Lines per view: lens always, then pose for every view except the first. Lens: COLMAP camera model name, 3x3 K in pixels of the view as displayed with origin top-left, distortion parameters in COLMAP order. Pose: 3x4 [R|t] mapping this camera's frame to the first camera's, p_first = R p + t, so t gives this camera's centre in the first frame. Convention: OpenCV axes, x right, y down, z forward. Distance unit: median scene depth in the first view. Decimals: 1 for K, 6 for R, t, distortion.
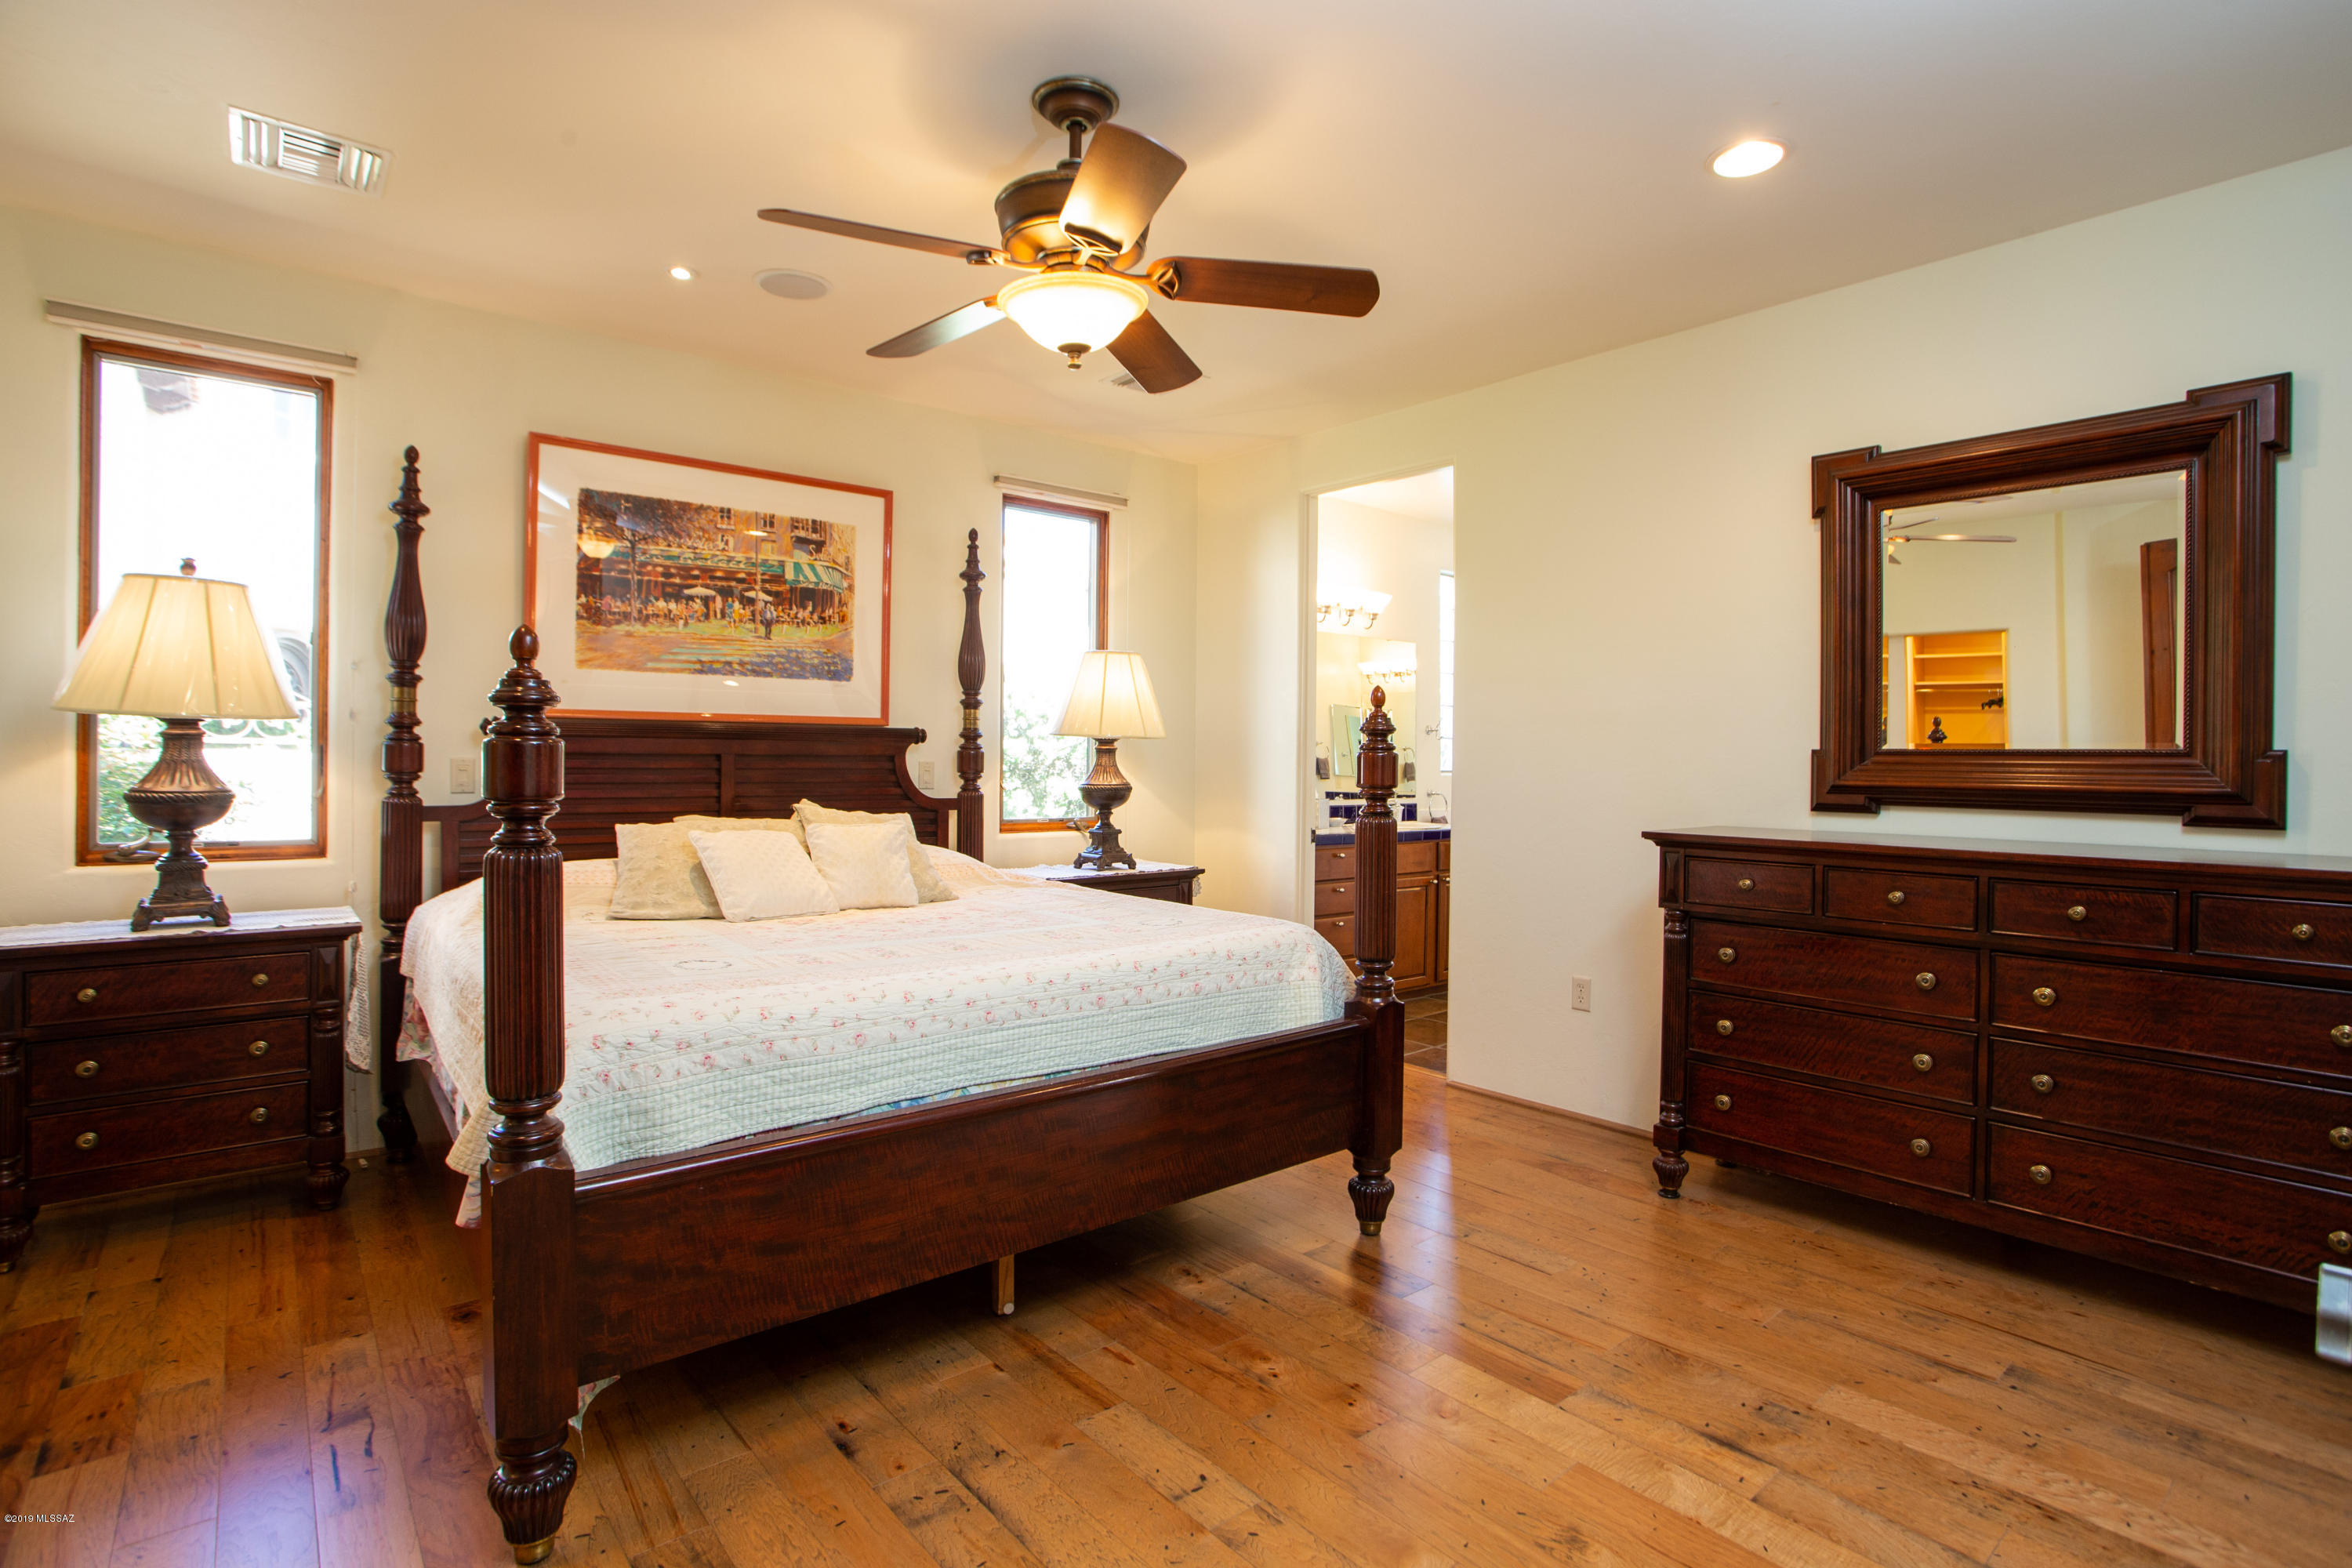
lens RADIAL K [[1163.1, 0, 1188.0], [0, 1163.1, 756.7], [0, 0, 1]] dist [-0.054101, 0.031486]
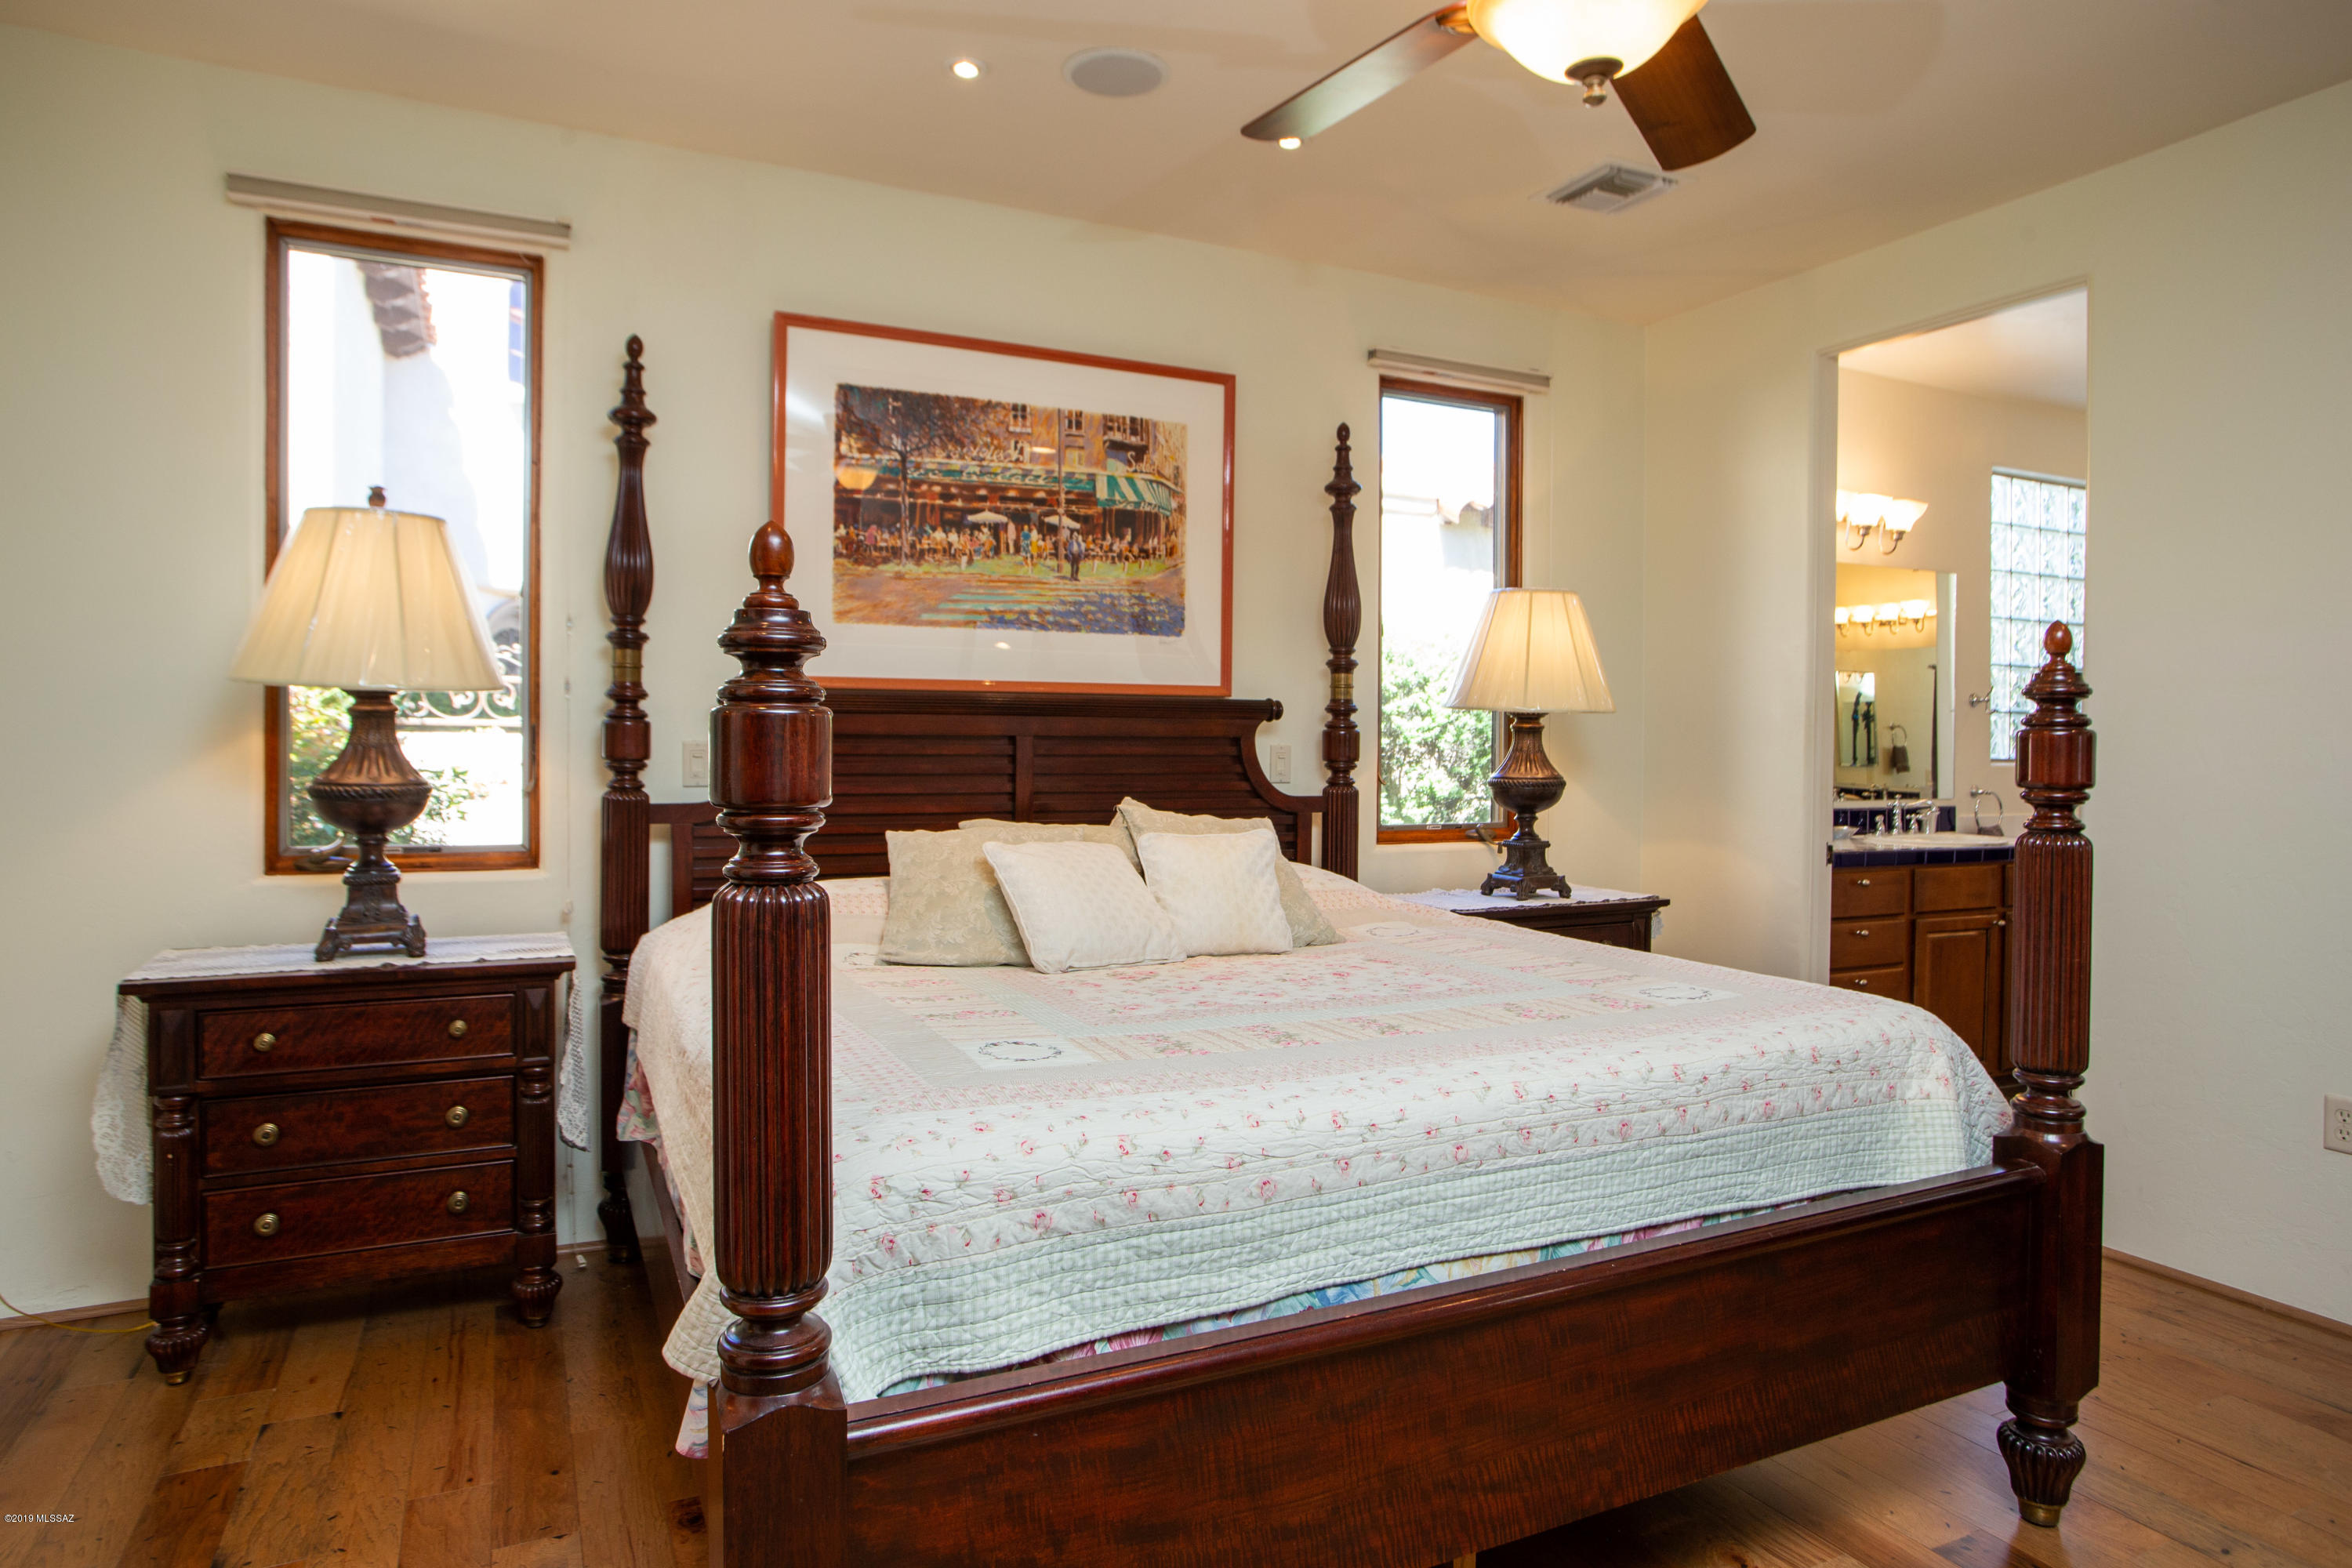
lens RADIAL K [[1399.9, 0, 1212.0], [0, 1399.9, 750.5], [0, 0, 1]] dist [-0.043200, 0.058257]
pose [[0.976128, 0.000481, -0.217196, -0.108024], [0.001016, 0.999977, 0.006780, 0.001697], [0.217194, -0.006839, 0.976104, 0.186661]]
